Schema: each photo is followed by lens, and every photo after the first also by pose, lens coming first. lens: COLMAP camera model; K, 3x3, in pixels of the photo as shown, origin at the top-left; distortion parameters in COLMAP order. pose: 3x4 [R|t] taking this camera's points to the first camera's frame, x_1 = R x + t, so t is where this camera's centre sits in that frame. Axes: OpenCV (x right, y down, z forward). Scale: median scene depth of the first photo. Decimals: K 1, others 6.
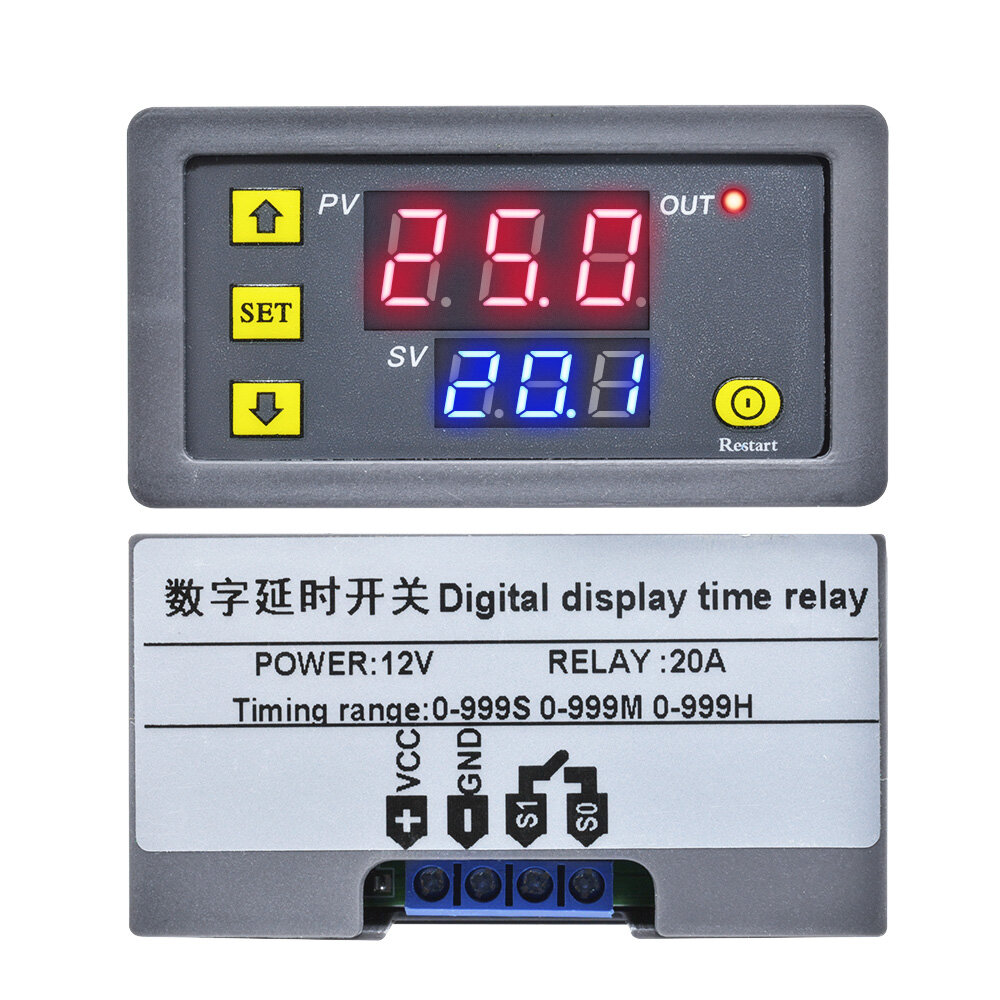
lens RADIAL K [[2397.2, 0, 500.0], [0, 2397.2, 500.0], [0, 0, 1]] dist [0.092592, 0.204142]
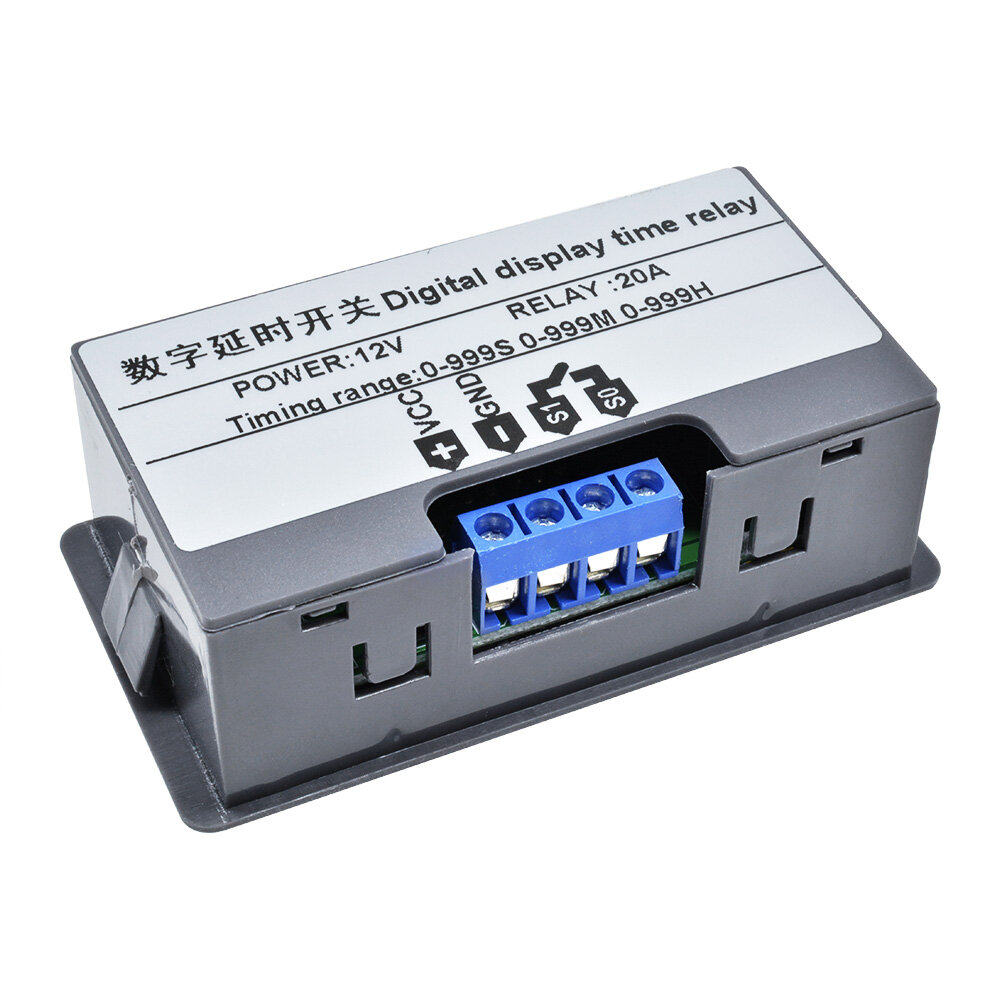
lens RADIAL K [[2397.2, 0, 500.0], [0, 2397.2, 500.0], [0, 0, 1]] dist [0.092592, 0.204142]
pose [[0.910749, -0.273692, 0.309240, -0.316327], [0.412772, 0.625961, -0.661658, 0.781265], [-0.012481, 0.730250, 0.683066, 0.369175]]
